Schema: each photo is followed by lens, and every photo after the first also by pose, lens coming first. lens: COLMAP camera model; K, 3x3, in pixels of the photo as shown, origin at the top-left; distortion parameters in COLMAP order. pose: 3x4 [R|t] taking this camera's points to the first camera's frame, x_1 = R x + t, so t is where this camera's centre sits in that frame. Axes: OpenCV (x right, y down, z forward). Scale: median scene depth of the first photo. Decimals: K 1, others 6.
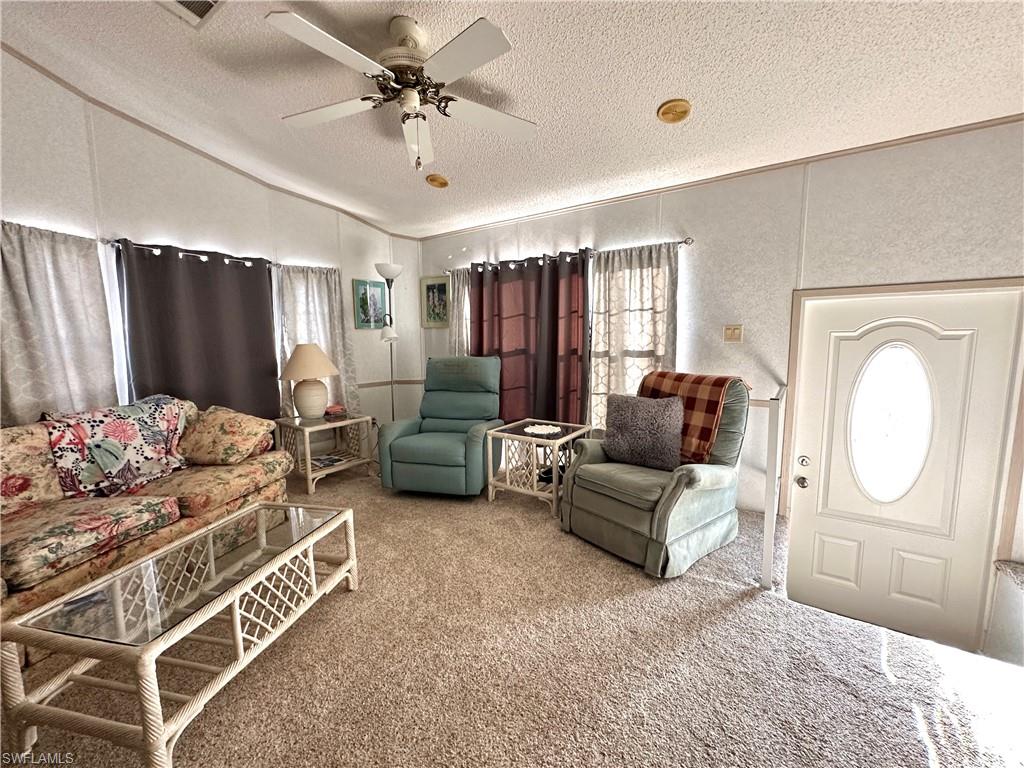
lens RADIAL K [[410.8, 0, 510.3], [0, 410.8, 384.7], [0, 0, 1]] dist [0.000145, 0.000783]
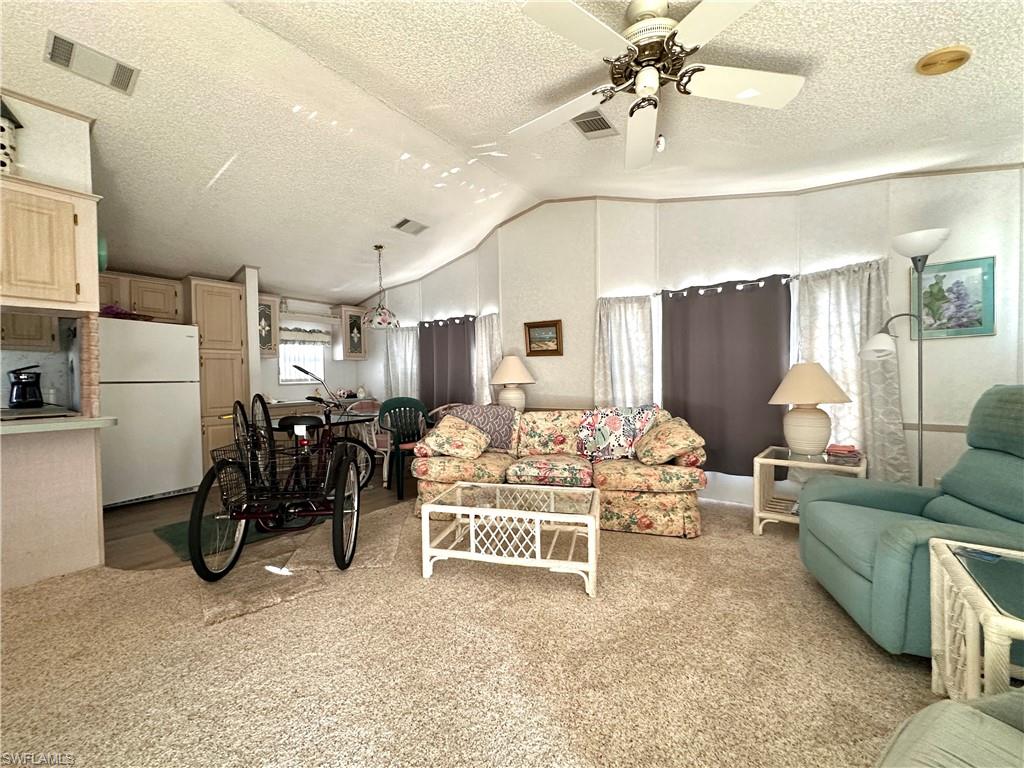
lens RADIAL K [[410.8, 0, 511.6], [0, 410.8, 383.8], [0, 0, 1]] dist [0.000145, 0.000783]
pose [[-0.036380, 0.026637, -0.998983, 0.498543], [-0.098353, 0.994696, 0.030105, -0.033989], [0.994486, 0.099348, -0.033567, 0.603990]]
